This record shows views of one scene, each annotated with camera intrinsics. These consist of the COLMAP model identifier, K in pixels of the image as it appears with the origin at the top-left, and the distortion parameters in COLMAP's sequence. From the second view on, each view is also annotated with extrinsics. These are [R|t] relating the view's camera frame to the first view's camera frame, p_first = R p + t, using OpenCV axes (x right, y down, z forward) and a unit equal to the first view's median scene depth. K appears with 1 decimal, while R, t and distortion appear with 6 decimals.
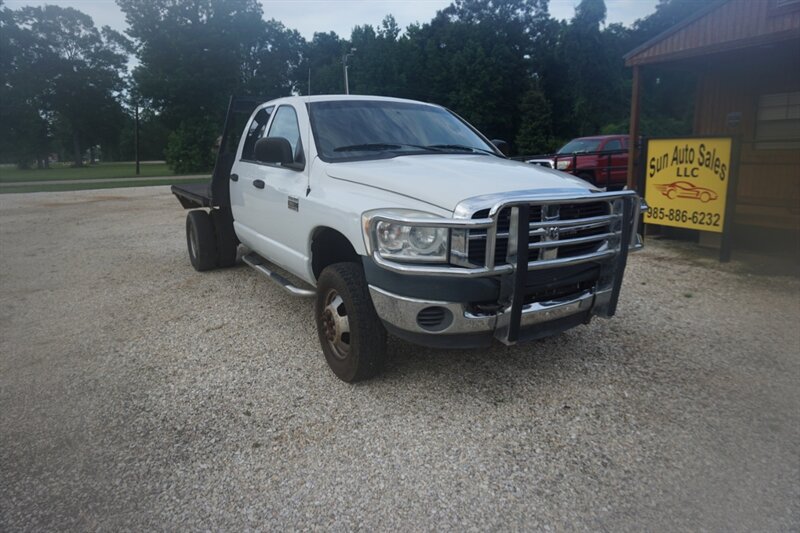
lens RADIAL K [[536.3, 0, 401.1], [0, 536.3, 265.1], [0, 0, 1]] dist [-0.048386, 0.036773]
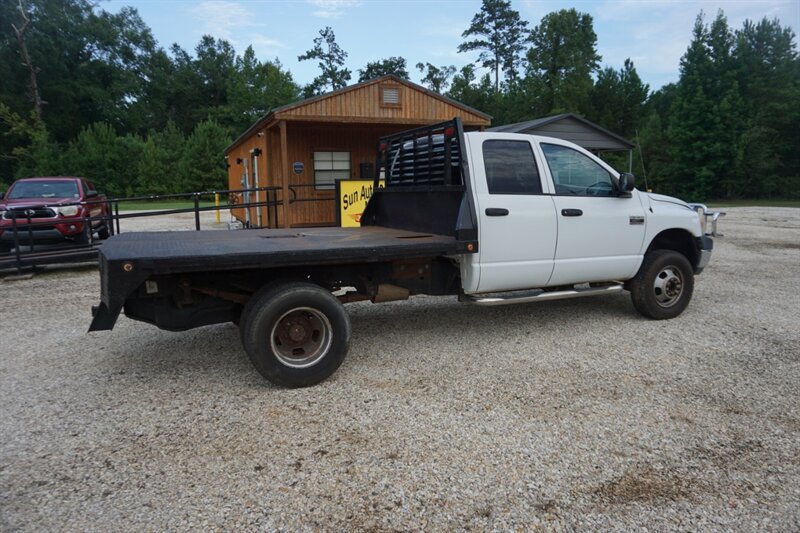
lens RADIAL K [[536.3, 0, 401.1], [0, 536.3, 265.1], [0, 0, 1]] dist [-0.048386, 0.036773]
pose [[0.109240, -0.130710, 0.985384, -0.909426], [0.216914, 0.970560, 0.104696, -0.153602], [-0.970059, 0.202307, 0.134377, 0.781586]]
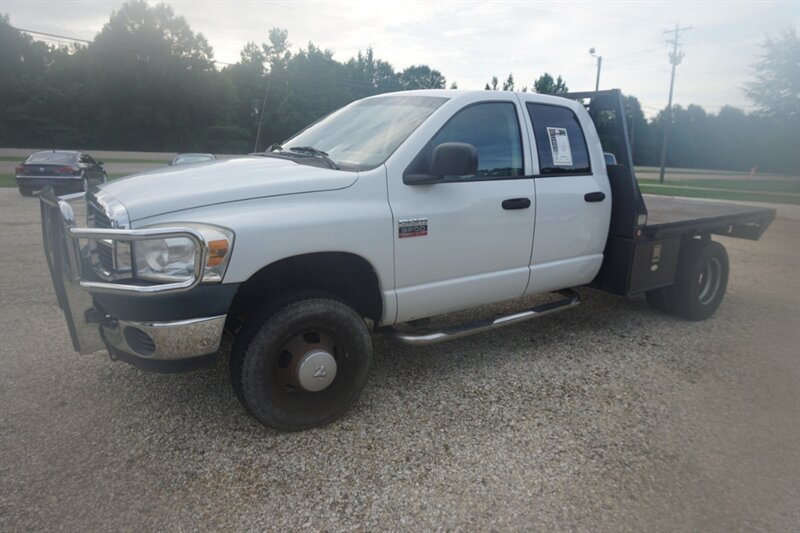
lens RADIAL K [[538.5, 0, 401.3], [0, 538.5, 264.6], [0, 0, 1]] dist [-0.051981, 0.040943]
pose [[0.078444, 0.218737, -0.972626, 0.558315], [-0.241745, 0.950686, 0.194306, -0.144991], [0.967164, 0.219885, 0.127454, 0.628330]]
